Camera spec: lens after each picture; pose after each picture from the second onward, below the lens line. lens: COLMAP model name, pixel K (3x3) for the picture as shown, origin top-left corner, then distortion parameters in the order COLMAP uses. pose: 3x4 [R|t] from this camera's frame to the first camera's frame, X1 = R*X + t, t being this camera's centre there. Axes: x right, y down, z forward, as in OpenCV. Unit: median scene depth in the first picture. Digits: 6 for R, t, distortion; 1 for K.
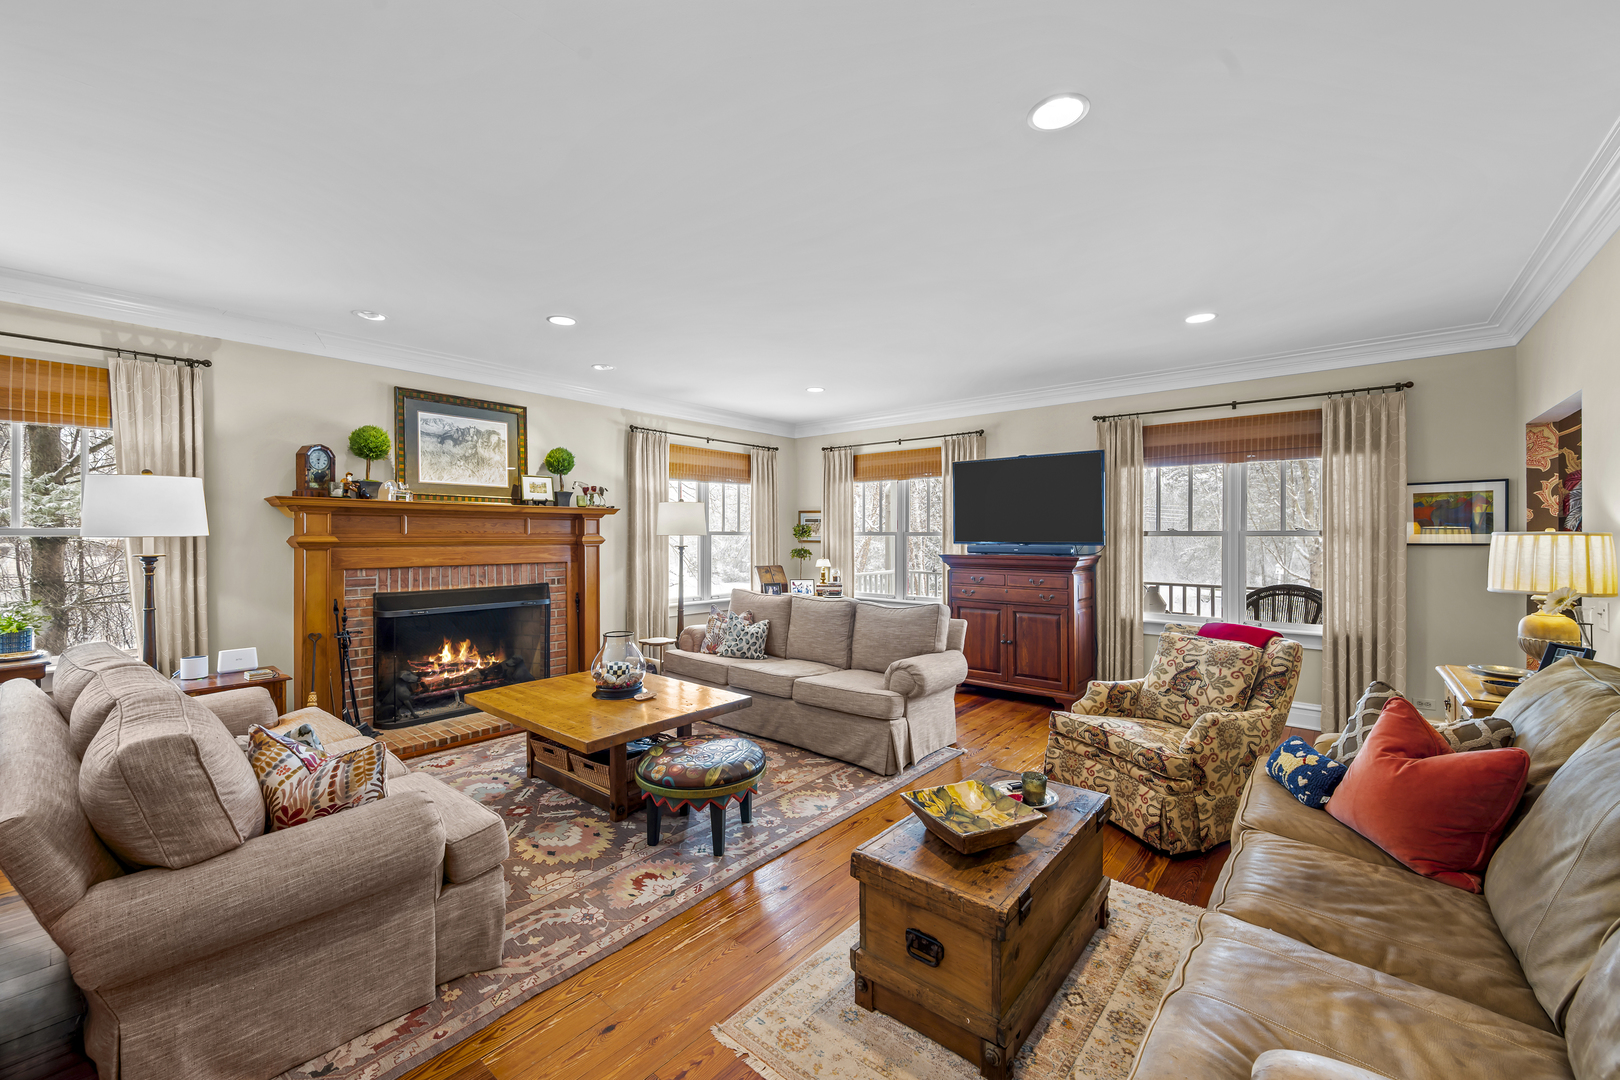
lens RADIAL K [[634.9, 0, 807.1], [0, 634.9, 535.1], [0, 0, 1]] dist [0.001129, 0.000101]
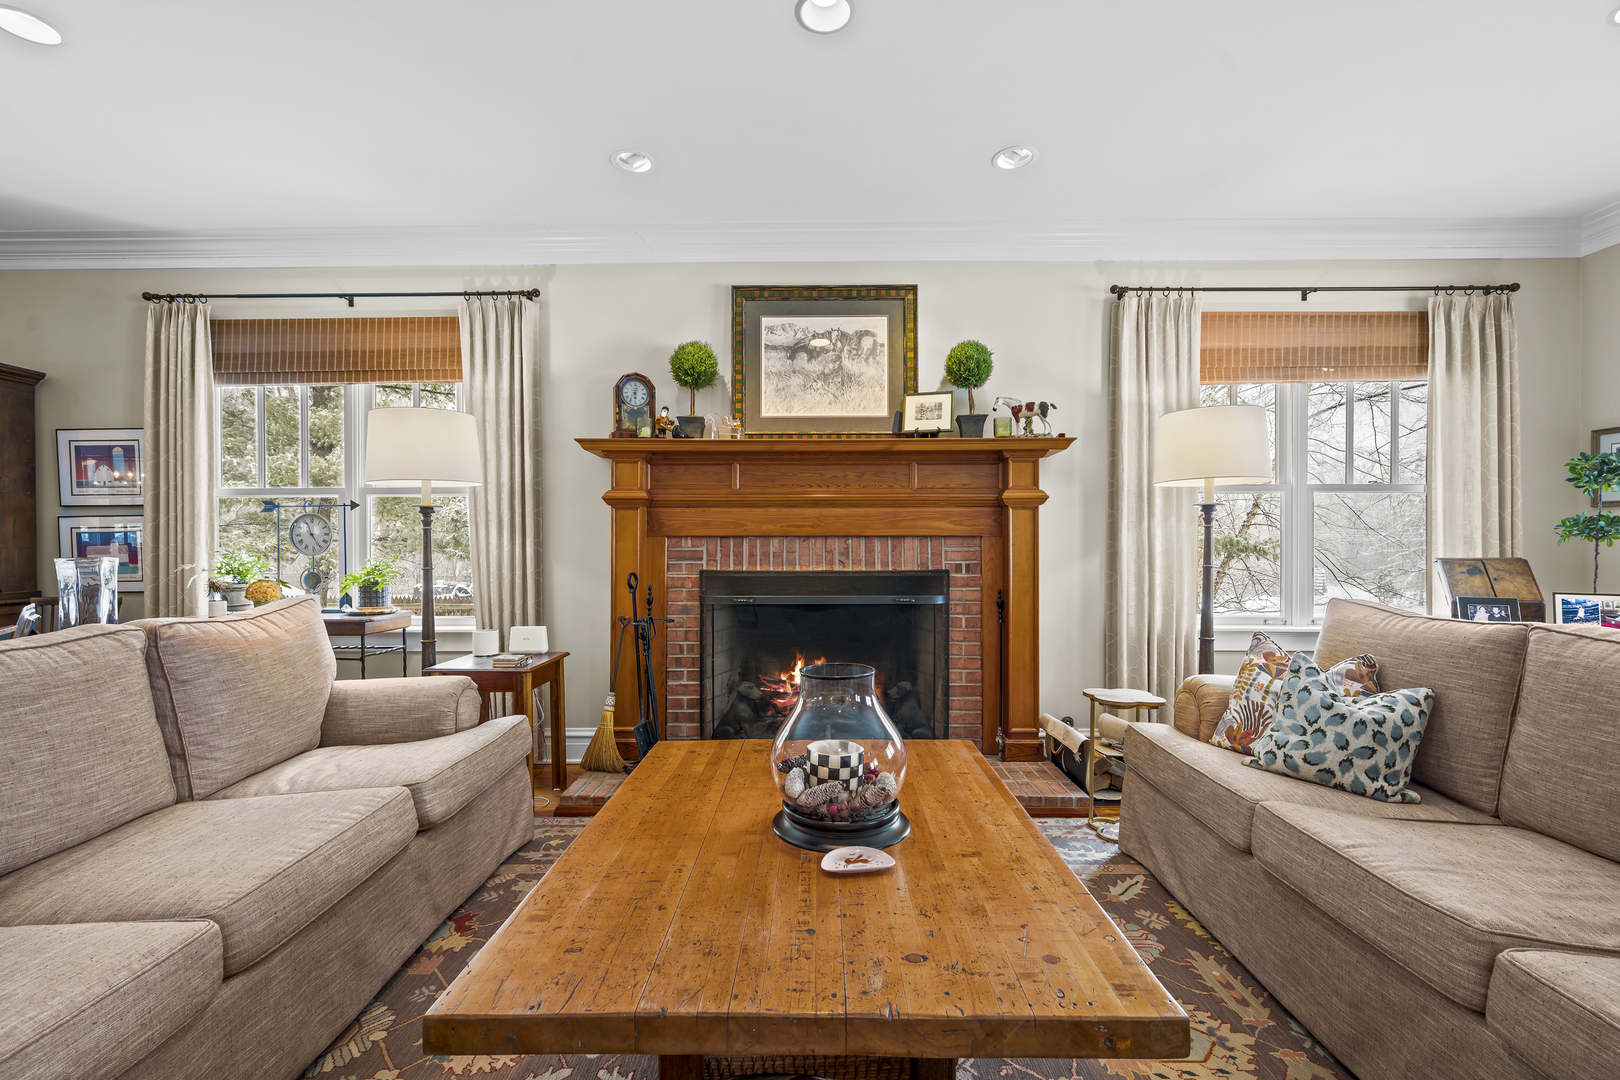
lens RADIAL K [[683.3, 0, 821.5], [0, 683.3, 553.9], [0, 0, 1]] dist [0.000622, -0.000109]
pose [[0.639066, 0.004003, -0.769141, 0.012759], [0.002369, 0.999971, 0.007172, 0.057524], [0.769148, -0.006406, 0.639038, 0.515729]]
